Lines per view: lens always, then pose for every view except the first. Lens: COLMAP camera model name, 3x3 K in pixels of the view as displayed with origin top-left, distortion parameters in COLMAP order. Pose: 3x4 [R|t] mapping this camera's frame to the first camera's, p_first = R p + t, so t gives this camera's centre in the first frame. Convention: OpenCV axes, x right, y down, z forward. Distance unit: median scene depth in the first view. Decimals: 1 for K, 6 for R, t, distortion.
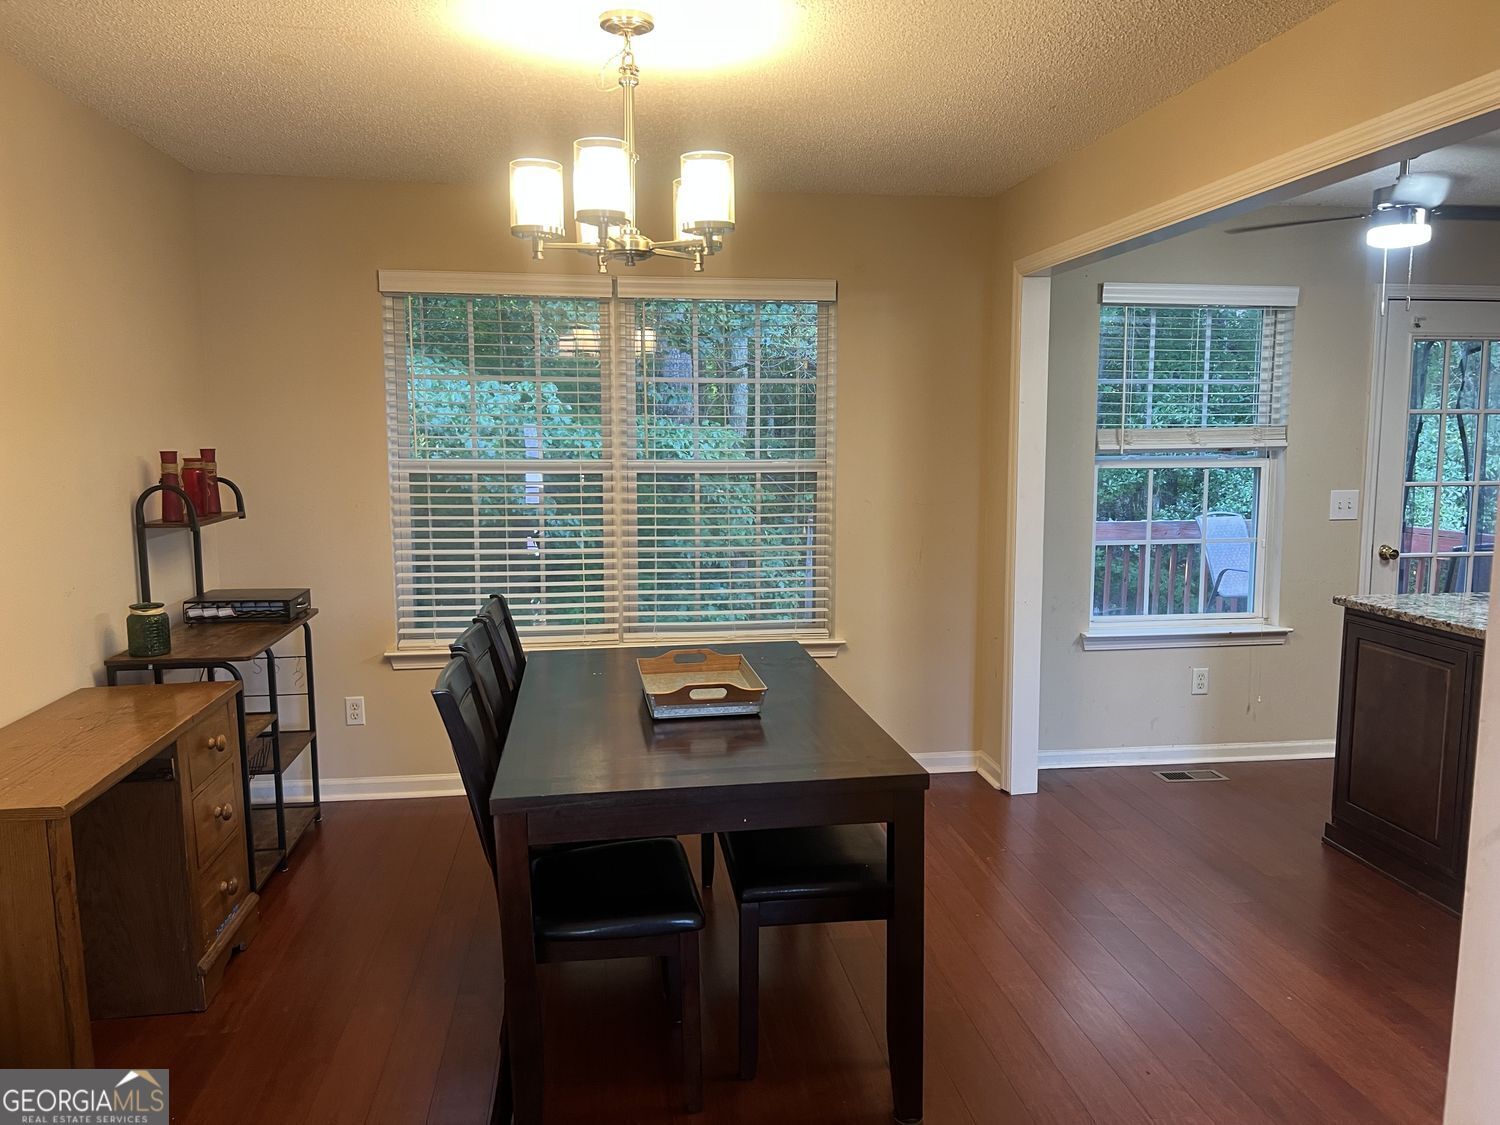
lens RADIAL K [[1121.9, 0, 752.3], [0, 1121.9, 564.9], [0, 0, 1]] dist [0.009897, -0.017362]
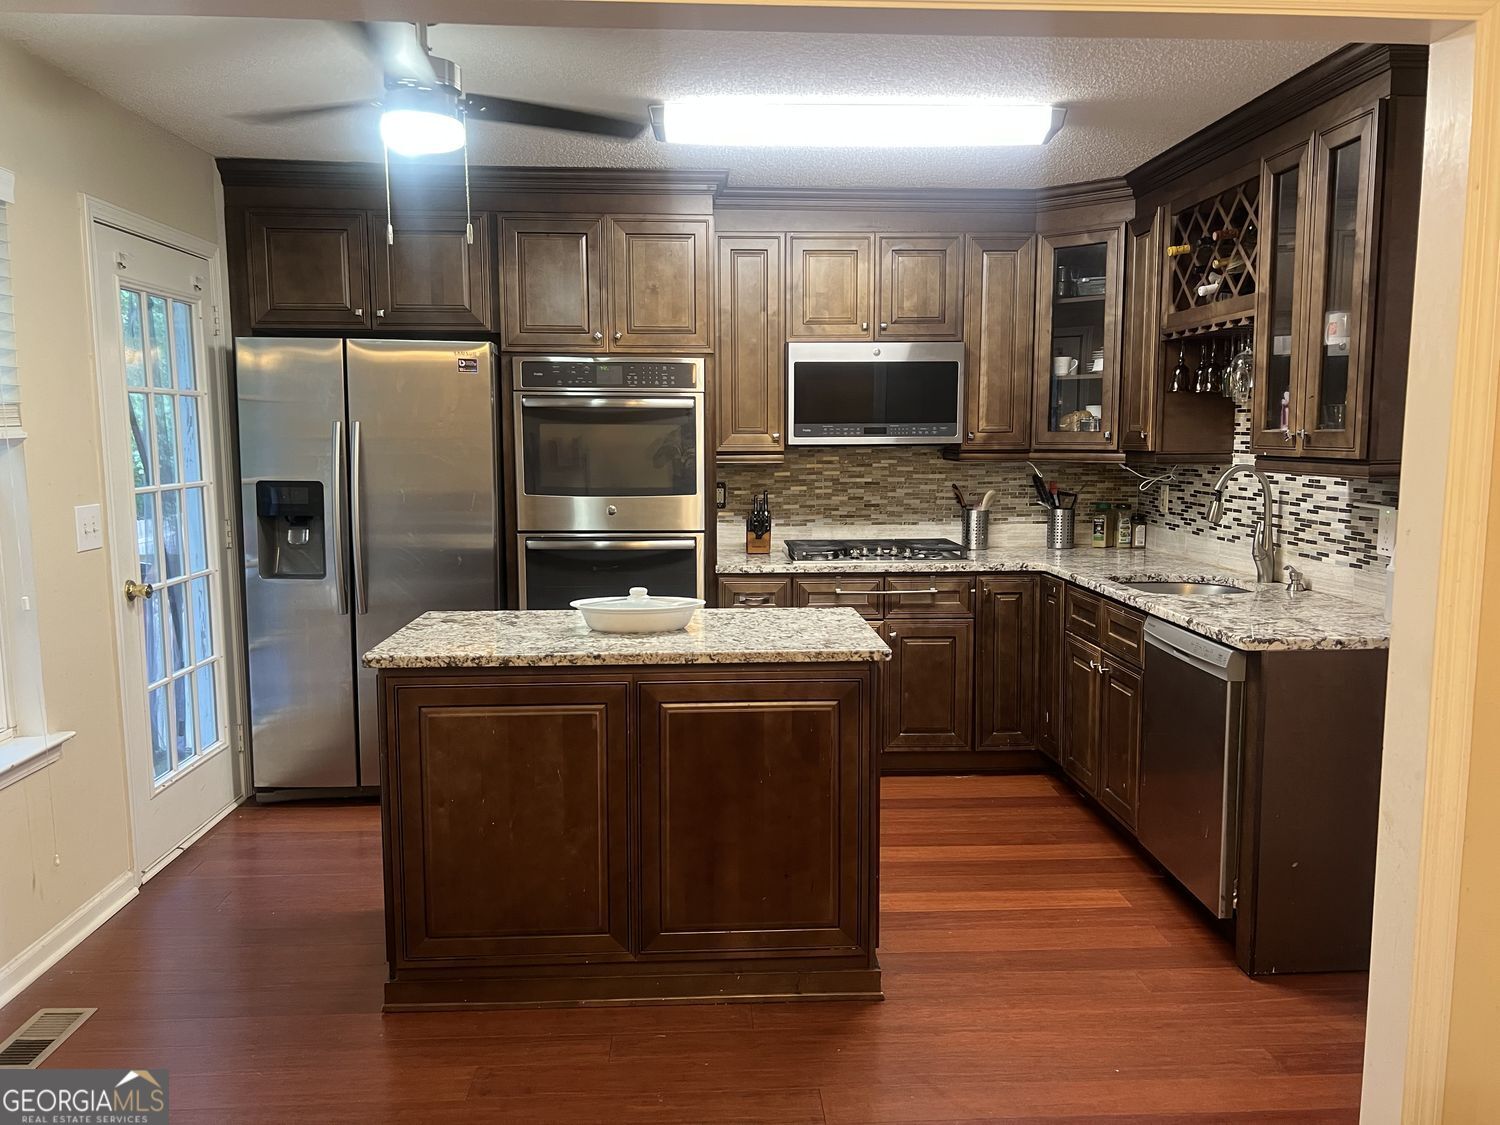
lens RADIAL K [[1121.9, 0, 753.8], [0, 1121.9, 561.3], [0, 0, 1]] dist [0.009897, -0.017362]
pose [[0.073403, -0.120649, 0.989978, -0.104848], [0.122896, 0.986184, 0.111075, -0.065538], [-0.989701, 0.113511, 0.087217, 0.629332]]
